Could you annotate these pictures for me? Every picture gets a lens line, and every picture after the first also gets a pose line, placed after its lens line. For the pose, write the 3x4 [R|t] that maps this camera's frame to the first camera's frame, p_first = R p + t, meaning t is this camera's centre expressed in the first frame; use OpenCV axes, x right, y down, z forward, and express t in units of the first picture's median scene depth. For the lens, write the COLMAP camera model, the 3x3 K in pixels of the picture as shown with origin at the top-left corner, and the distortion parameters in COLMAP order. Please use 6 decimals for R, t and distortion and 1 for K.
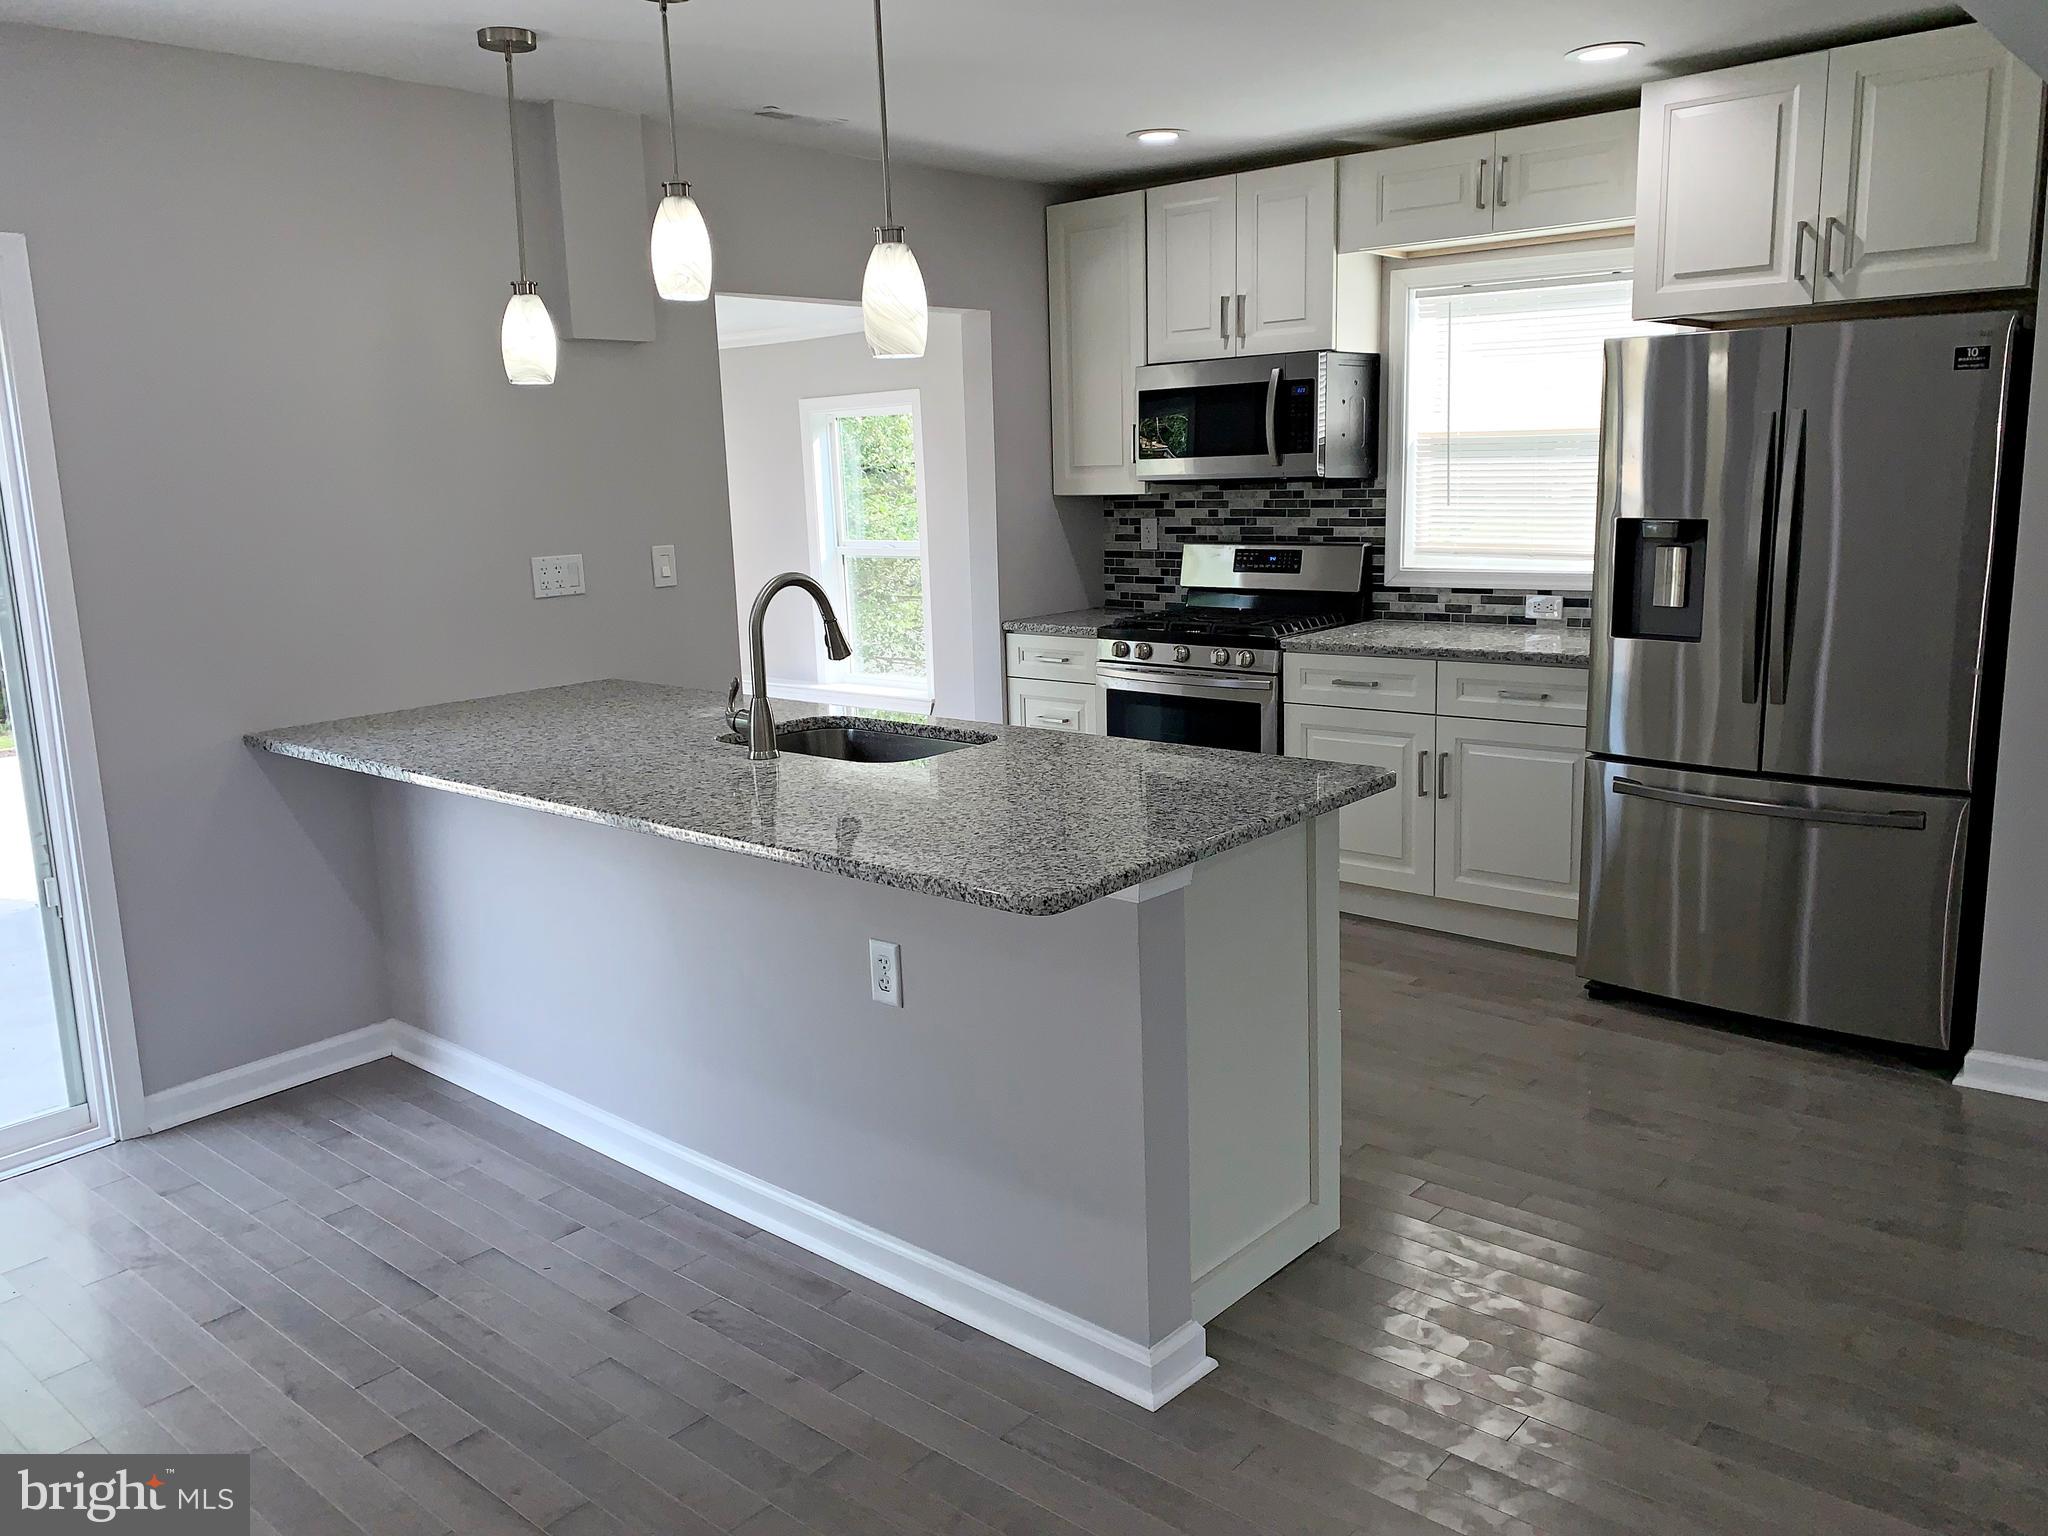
lens RADIAL K [[1562.5, 0, 1009.0], [0, 1562.5, 755.7], [0, 0, 1]] dist [0.118244, -0.249584]
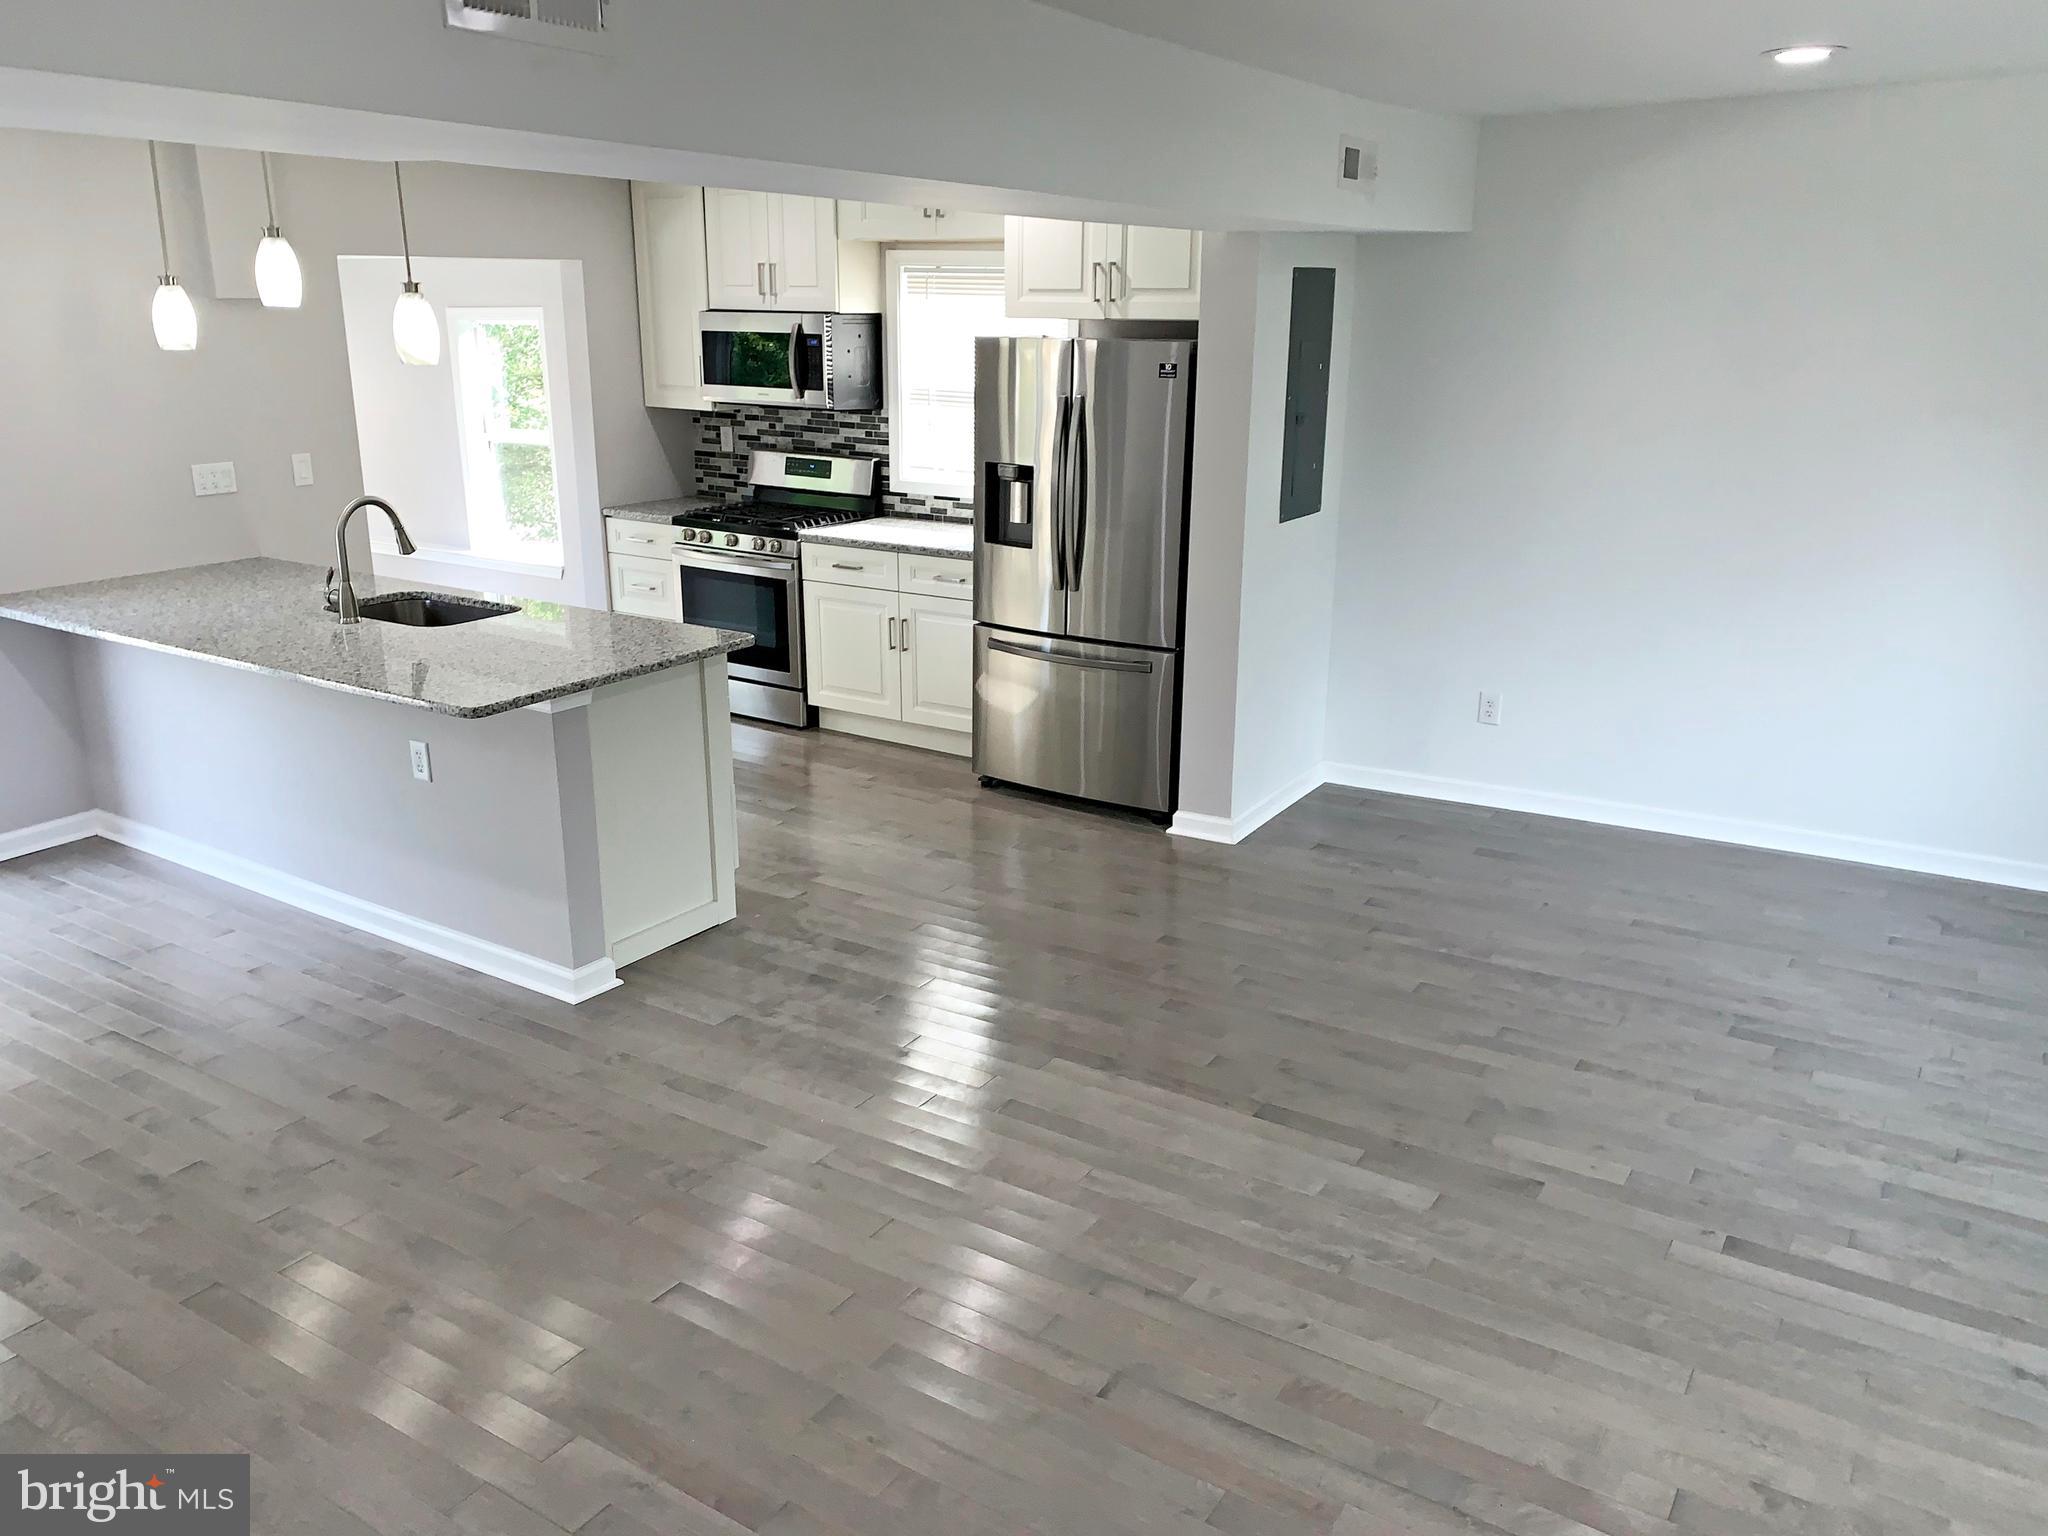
lens RADIAL K [[1577.5, 0, 1035.9], [0, 1577.5, 773.4], [0, 0, 1]] dist [0.080538, -0.129002]
pose [[0.987911, -0.006738, 0.154877, 0.155123], [-0.010146, 0.994103, 0.107961, -0.016371], [-0.154692, -0.108227, 0.982017, -0.371290]]
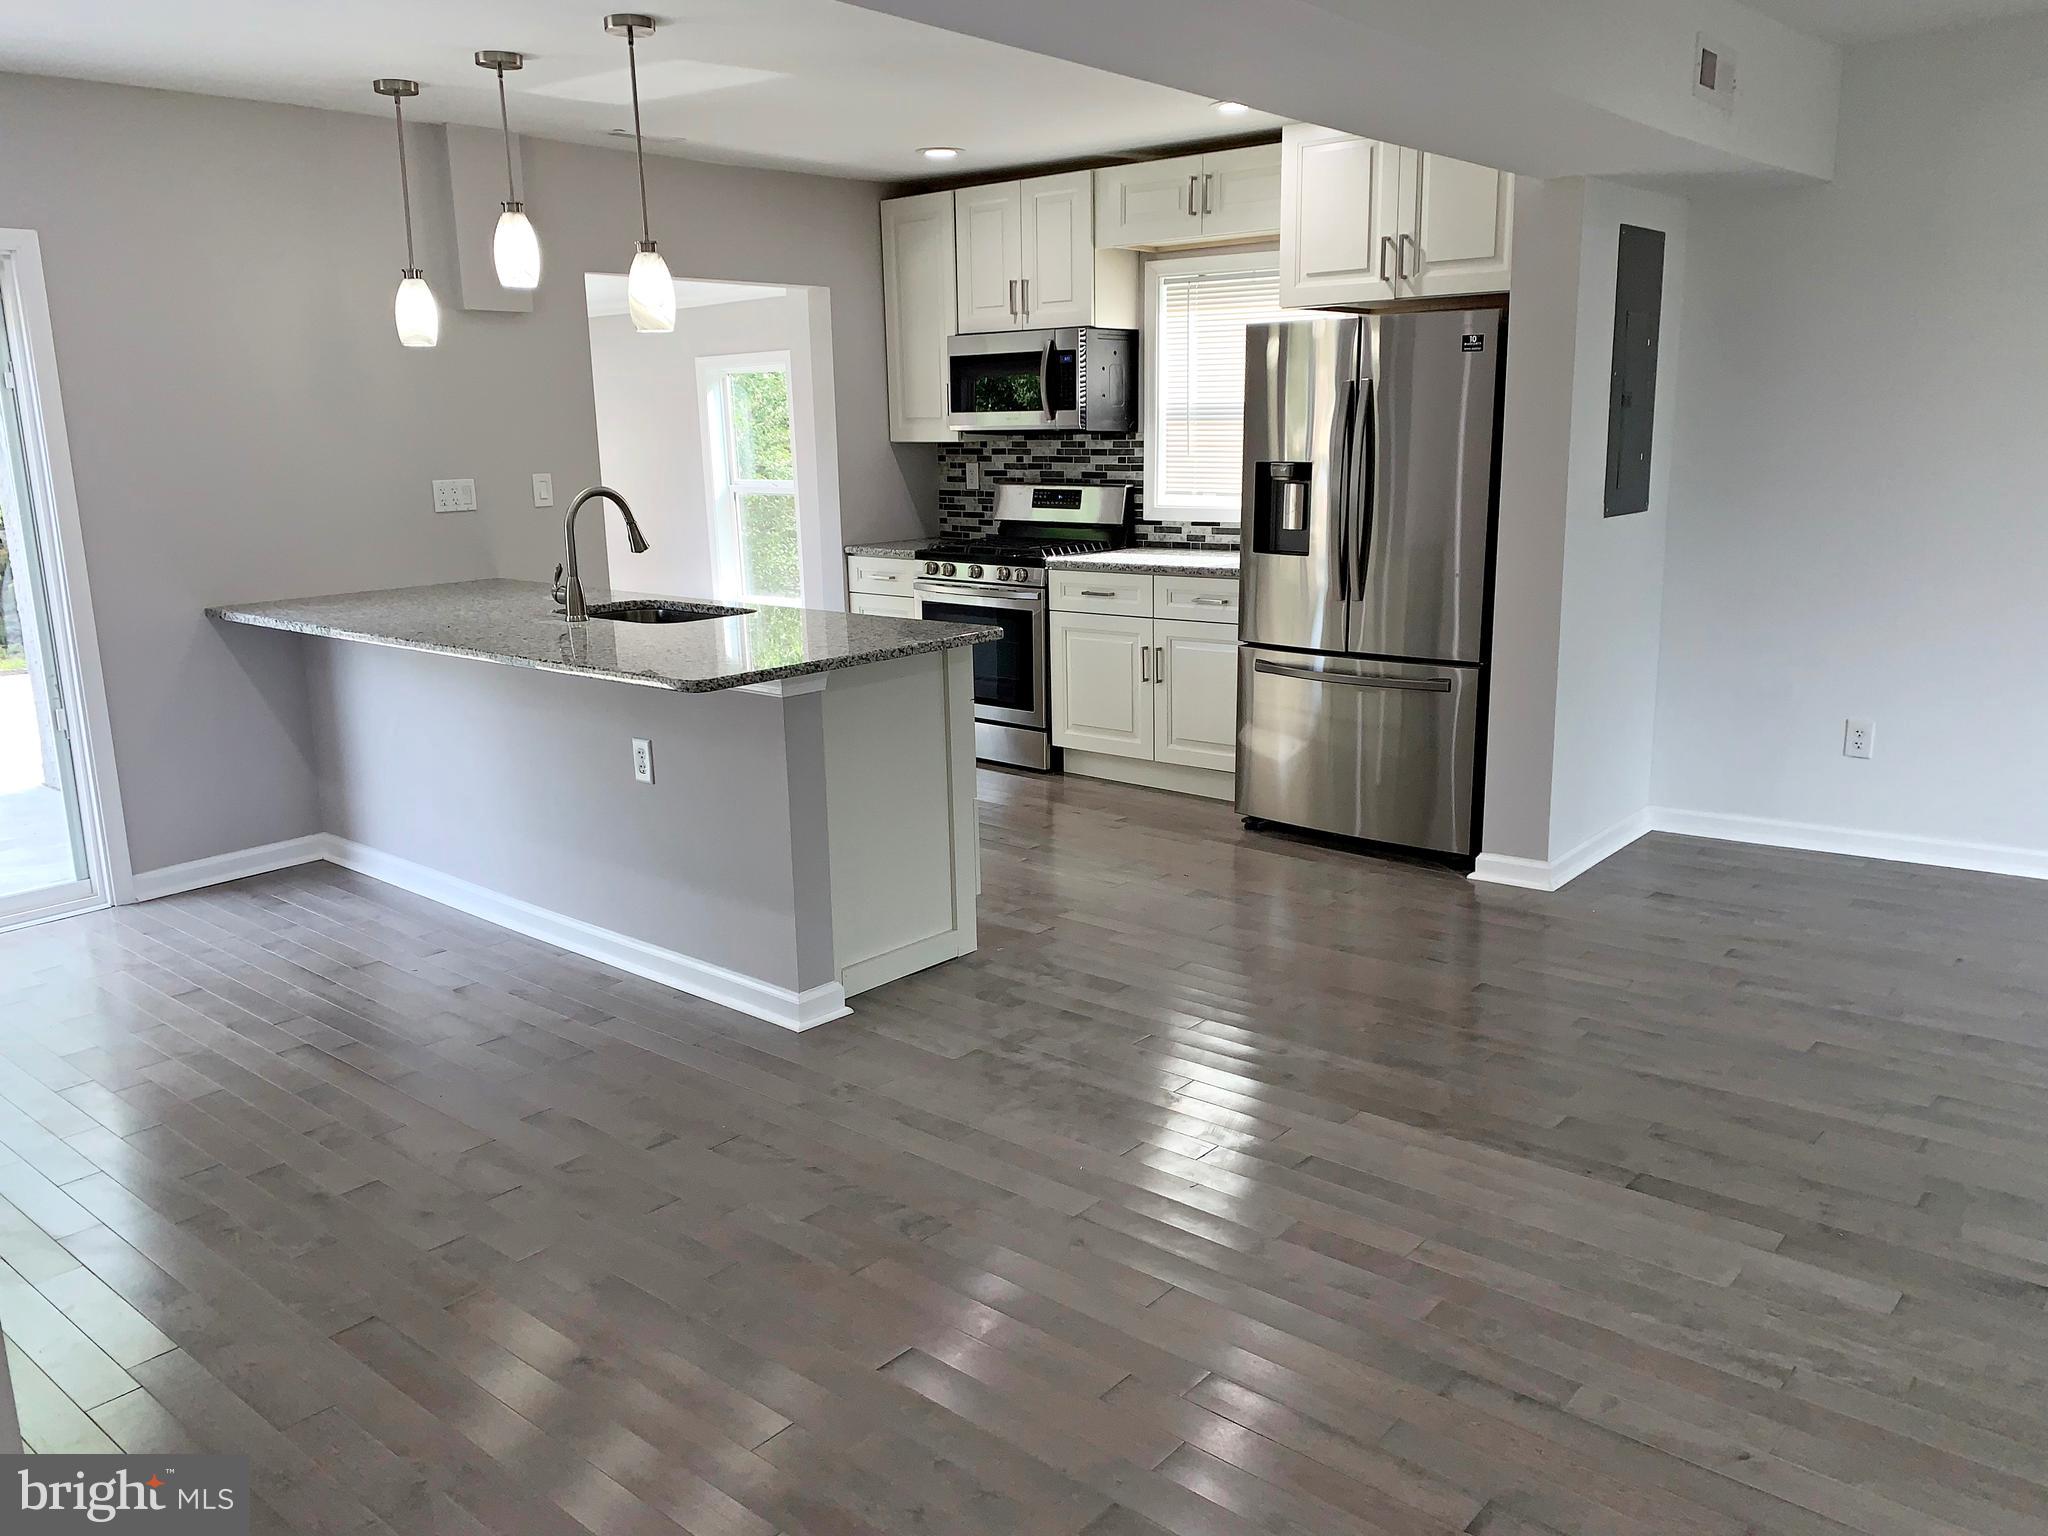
lens RADIAL K [[1567.8, 0, 1036.4], [0, 1567.8, 781.1], [0, 0, 1]] dist [0.117547, -0.216069]
pose [[0.999861, 0.010596, 0.012879, 0.143692], [-0.011102, 0.999142, 0.039895, 0.050747], [-0.012445, -0.040033, 0.999121, -0.253546]]
